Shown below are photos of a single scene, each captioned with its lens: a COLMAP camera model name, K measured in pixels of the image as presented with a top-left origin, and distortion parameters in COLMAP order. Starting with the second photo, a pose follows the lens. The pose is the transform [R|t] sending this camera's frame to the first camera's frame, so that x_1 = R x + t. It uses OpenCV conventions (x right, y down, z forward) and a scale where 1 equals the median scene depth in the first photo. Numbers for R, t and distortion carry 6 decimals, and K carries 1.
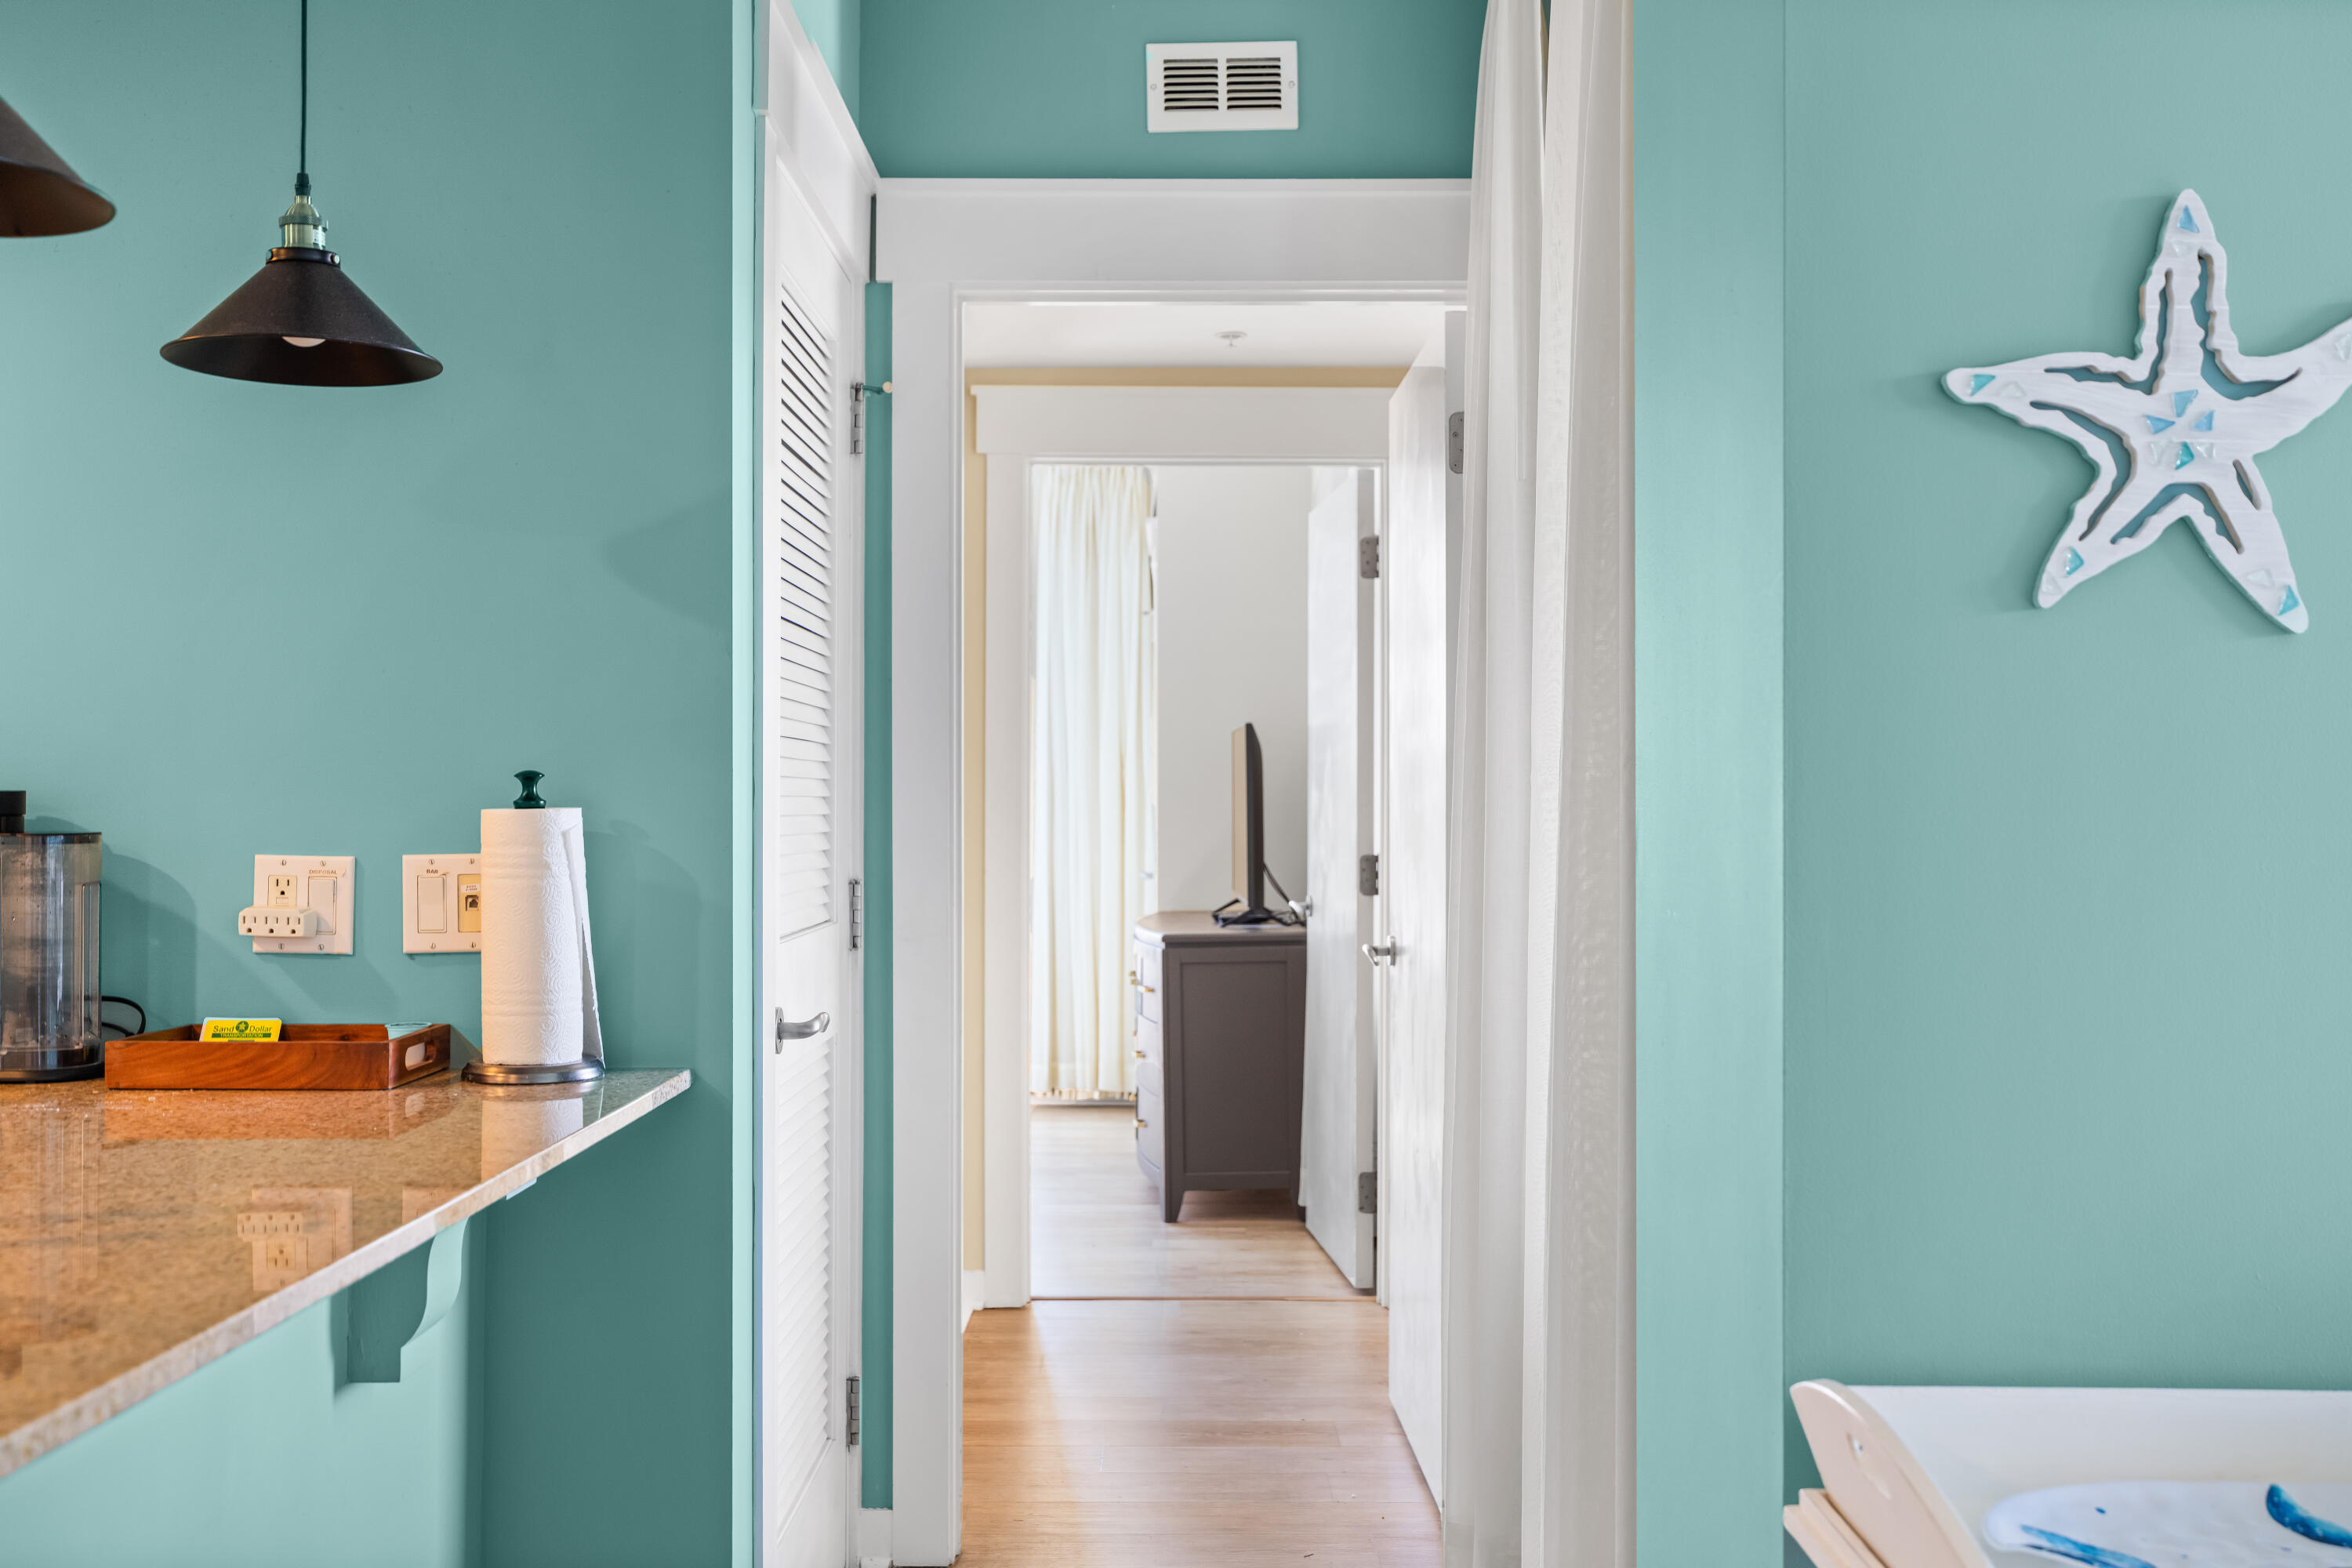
lens RADIAL K [[2340.2, 0, 1176.0], [0, 2340.2, 784.0], [0, 0, 1]] dist [-0.007699, -0.006512]
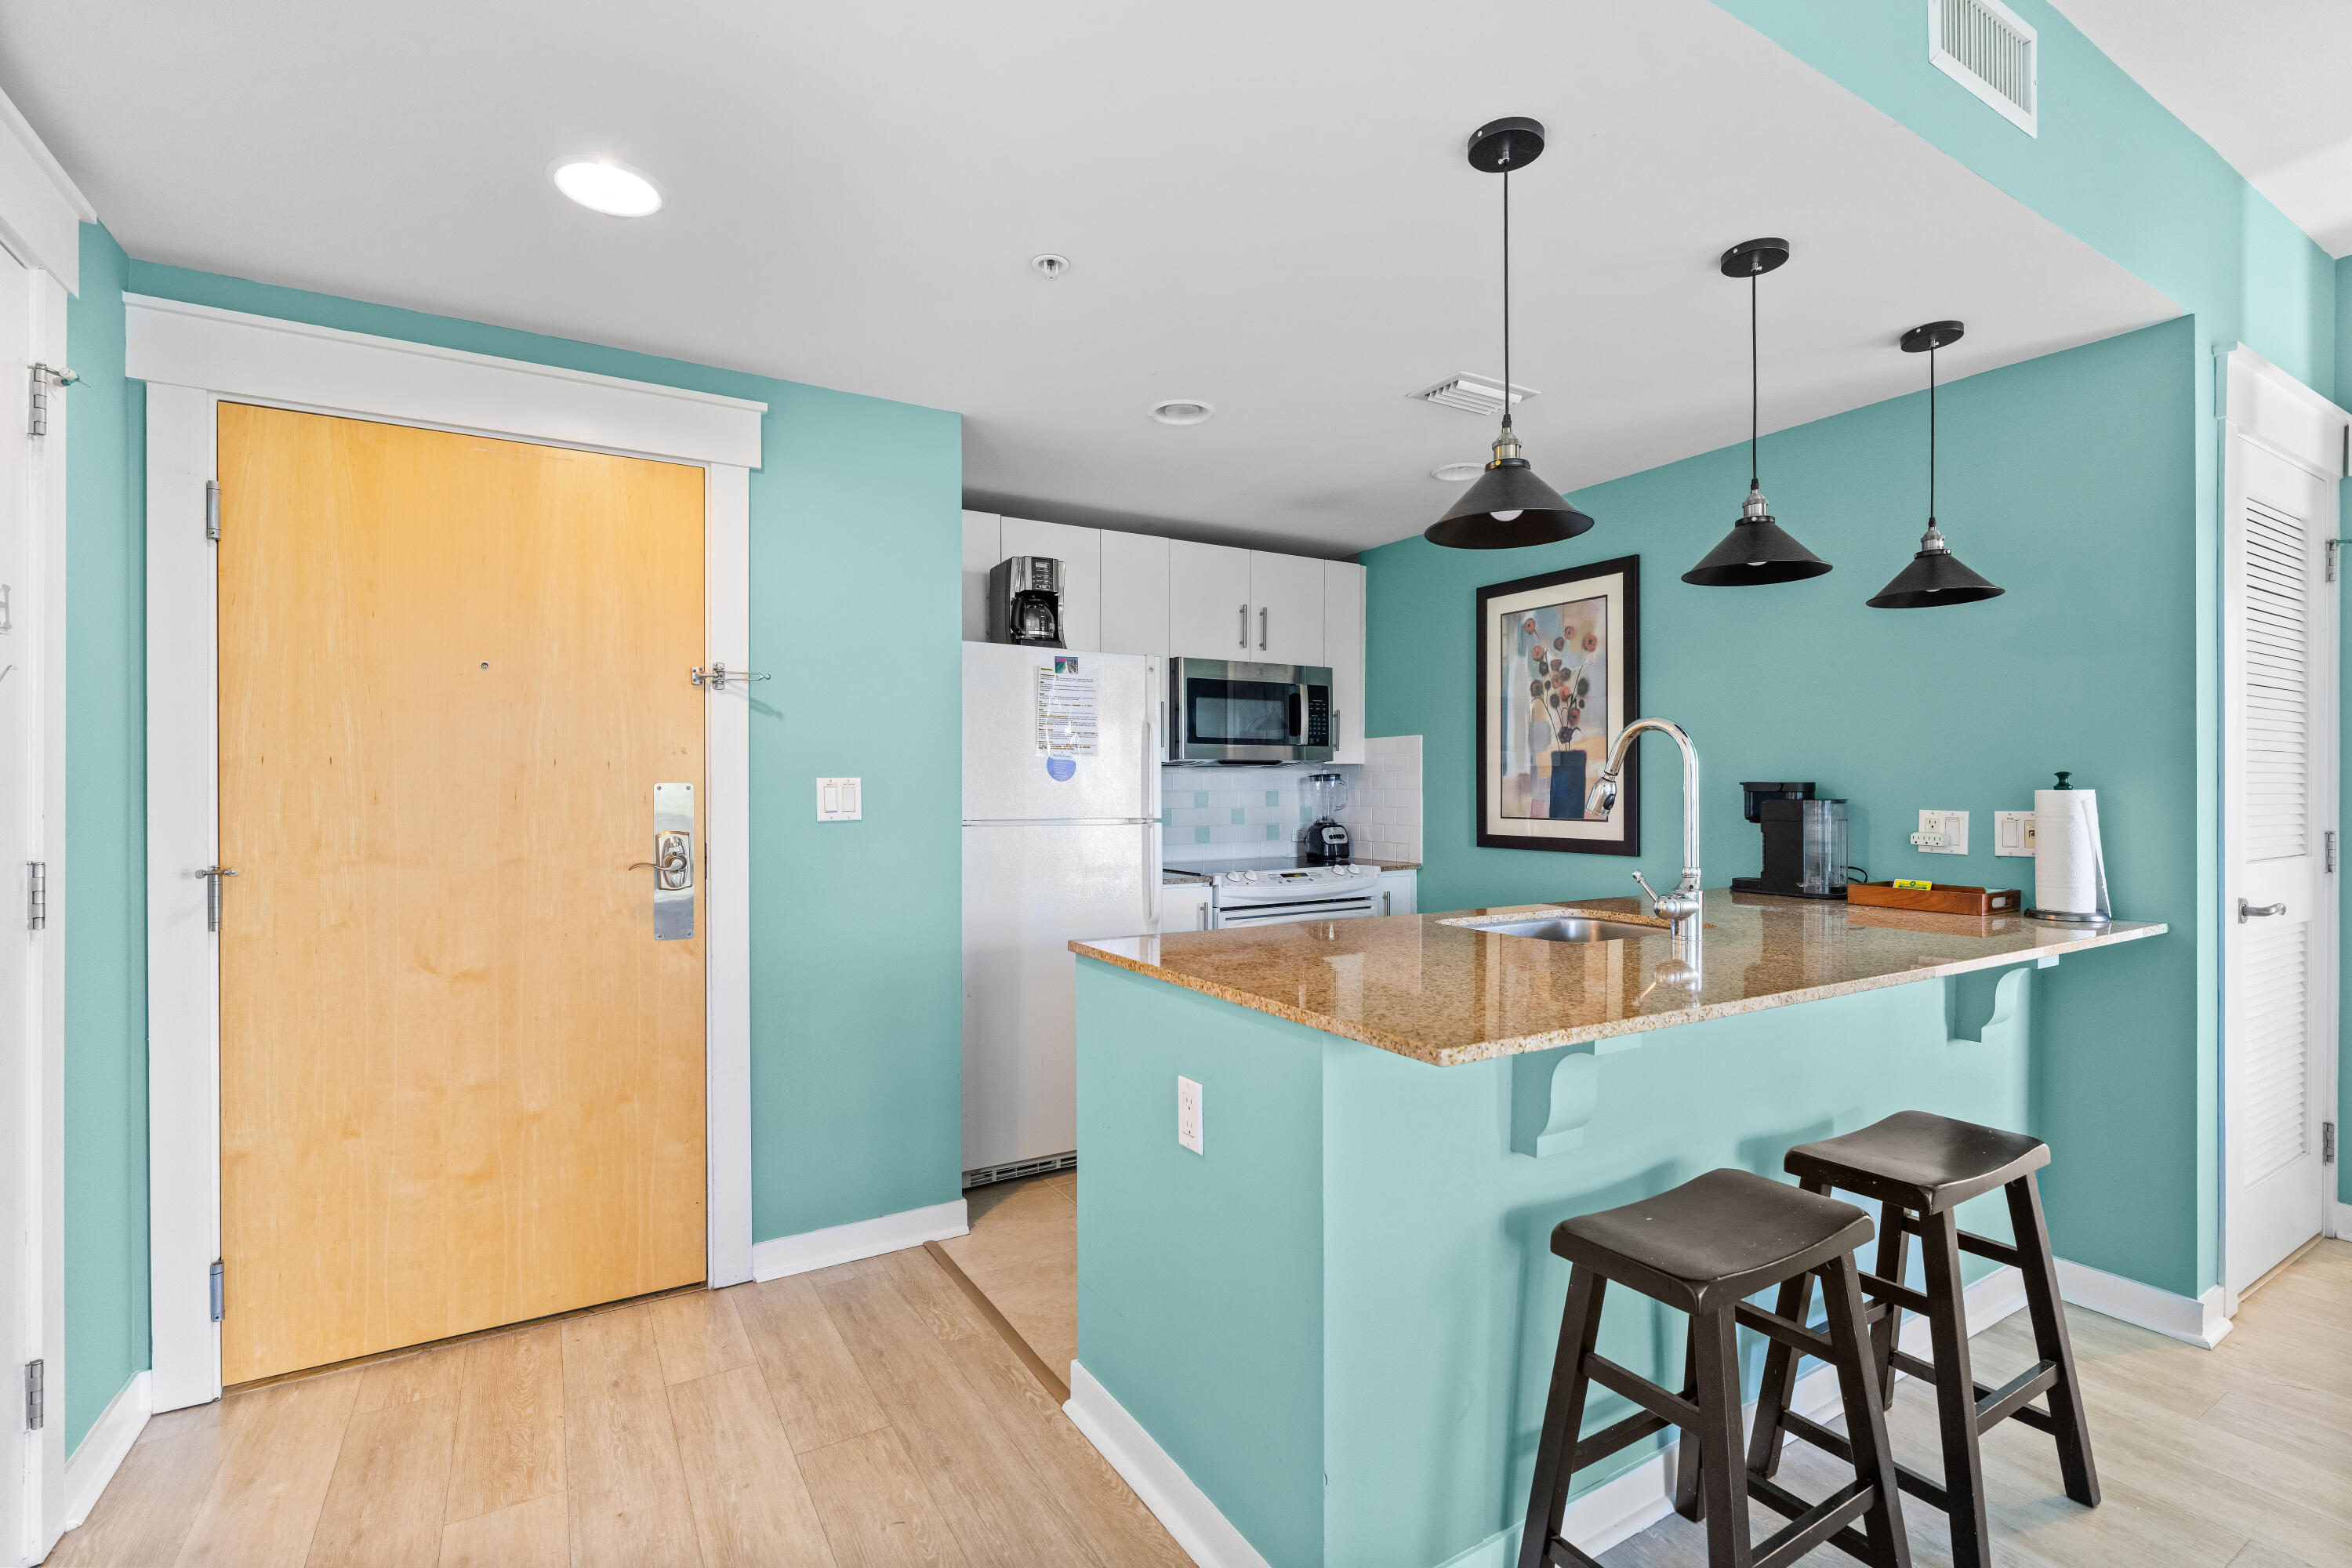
lens RADIAL K [[1070.3, 0, 1177.8], [0, 1070.3, 788.5], [0, 0, 1]] dist [-0.004961, 0.001043]
pose [[0.524478, 0.001770, -0.851422, 0.120213], [0.007239, 0.999952, 0.006538, -0.002546], [0.851393, -0.009592, 0.524440, -0.175531]]
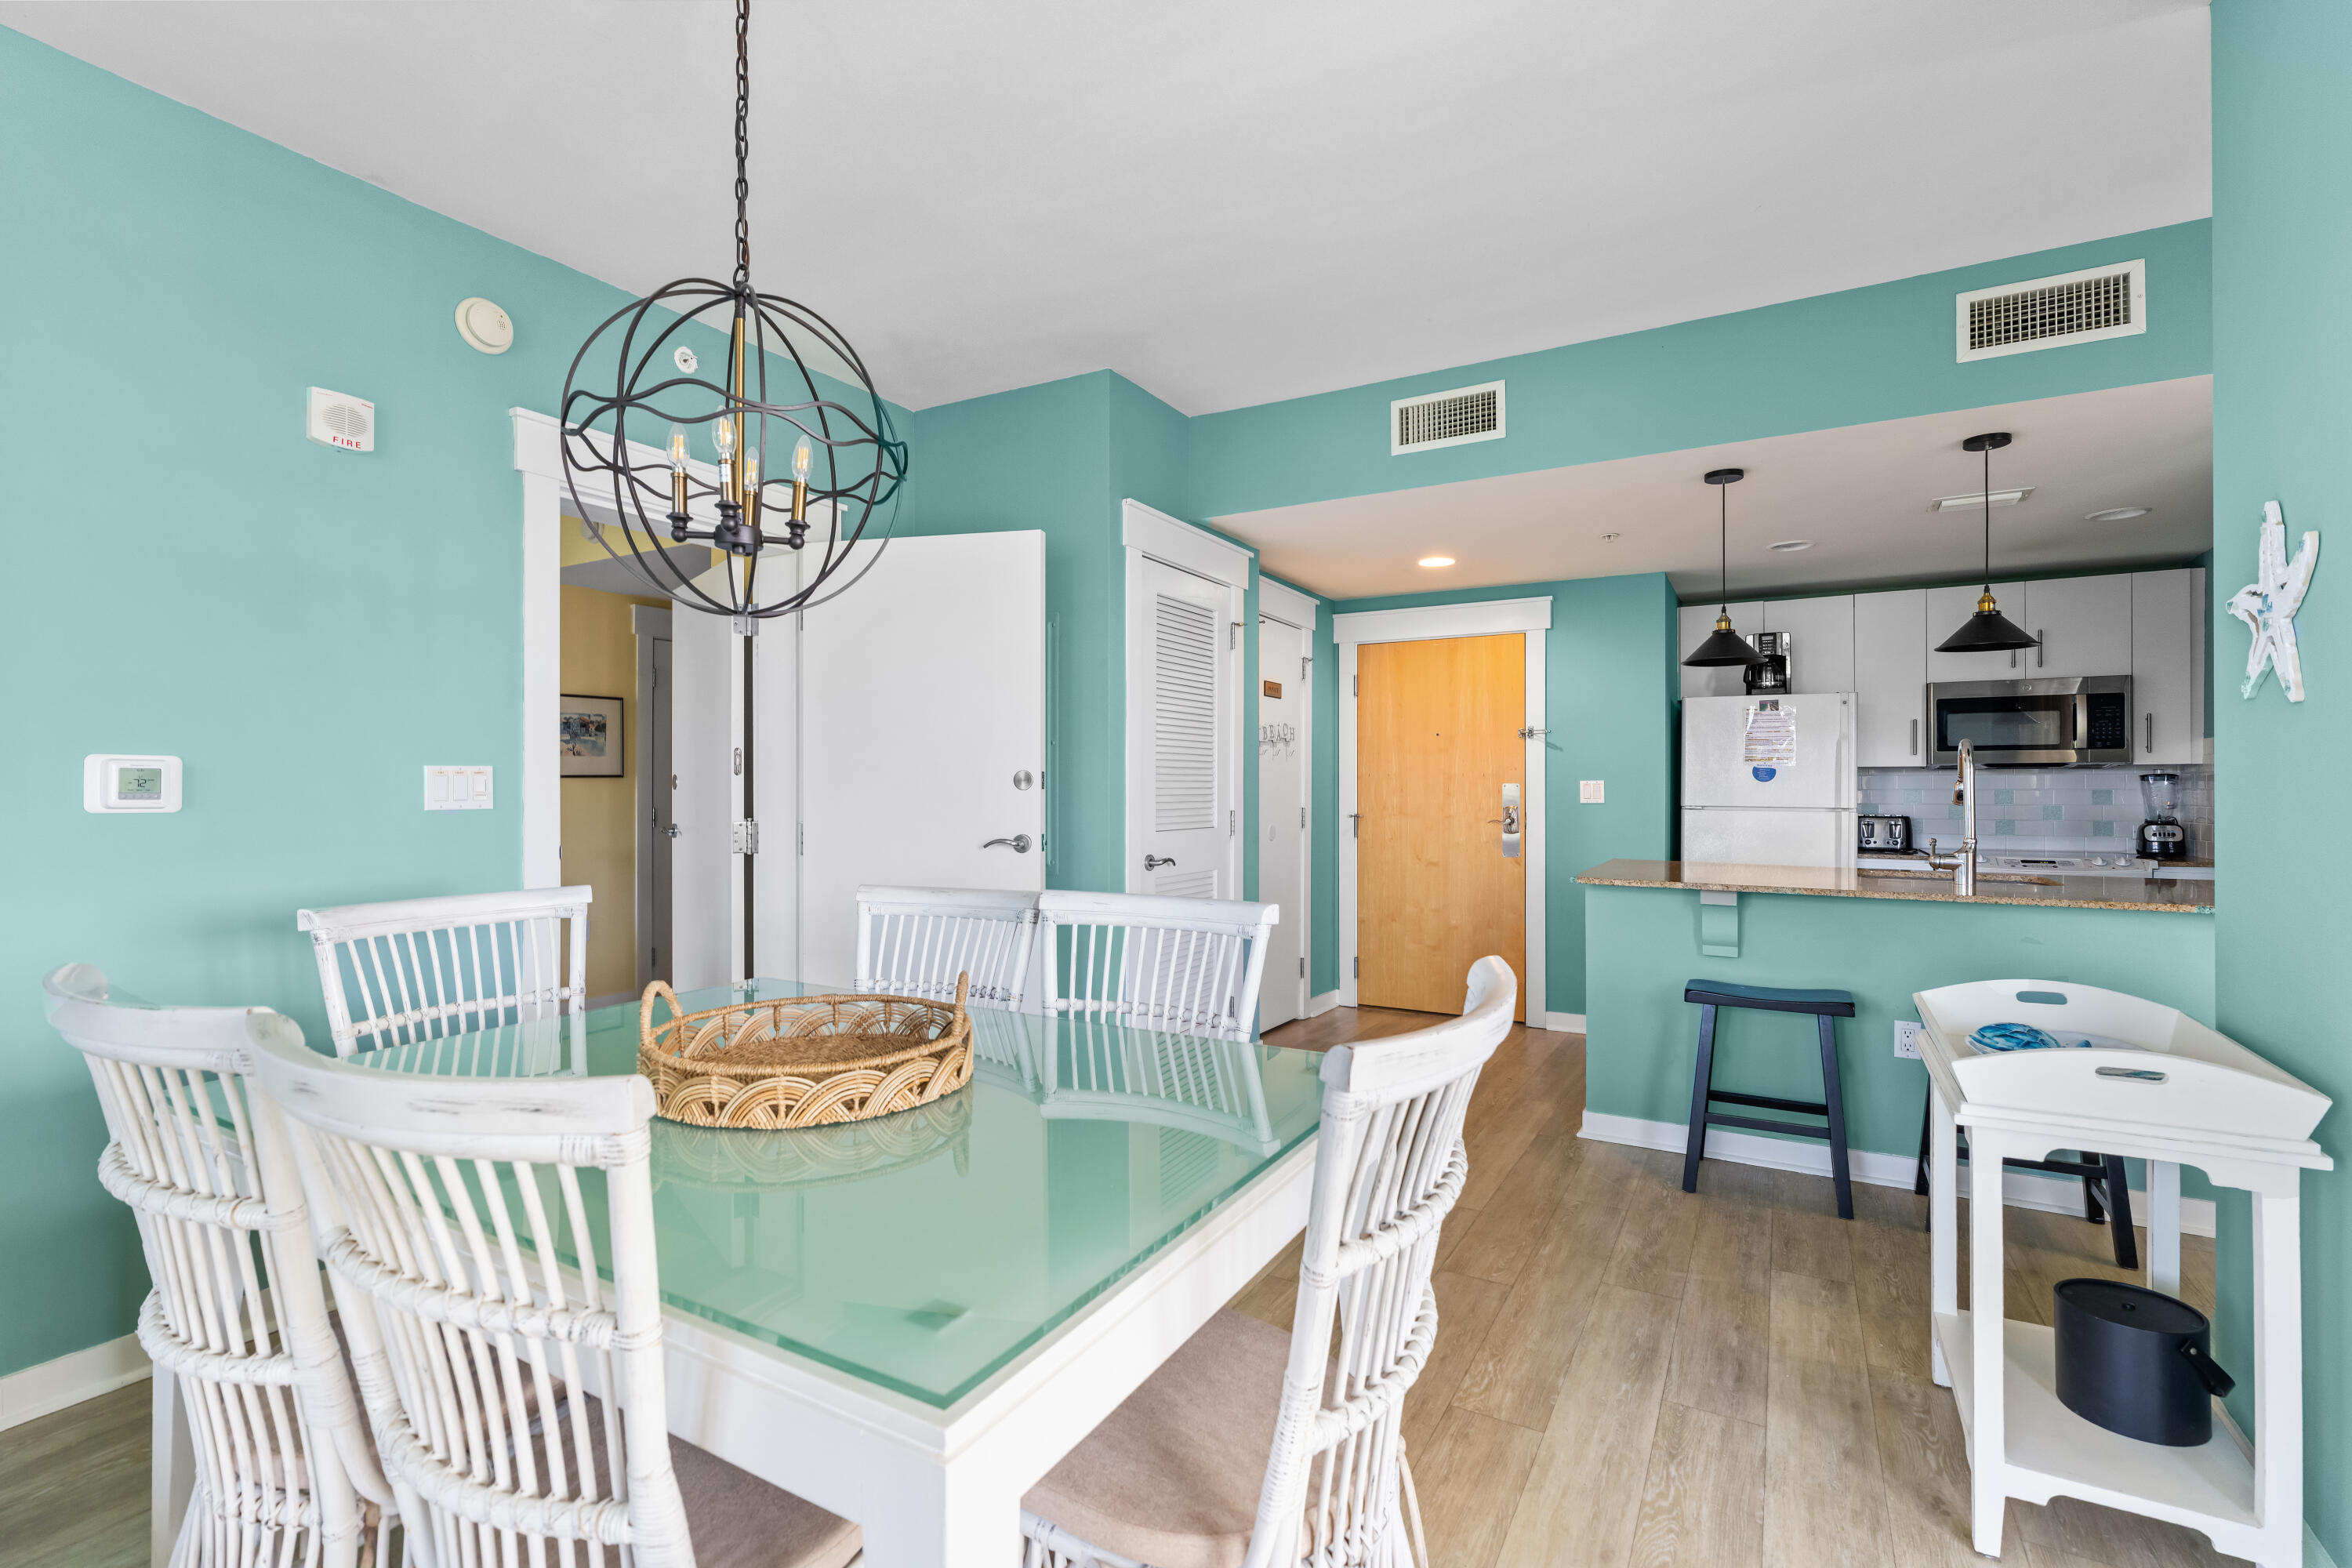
lens RADIAL K [[1070.3, 0, 1177.8], [0, 1070.3, 788.5], [0, 0, 1]] dist [-0.004961, 0.001043]
pose [[-0.488031, 0.003144, -0.872820, 0.929237], [0.006773, 0.999977, -0.000186, 0.000197], [0.872800, -0.006002, -0.488041, 0.256370]]
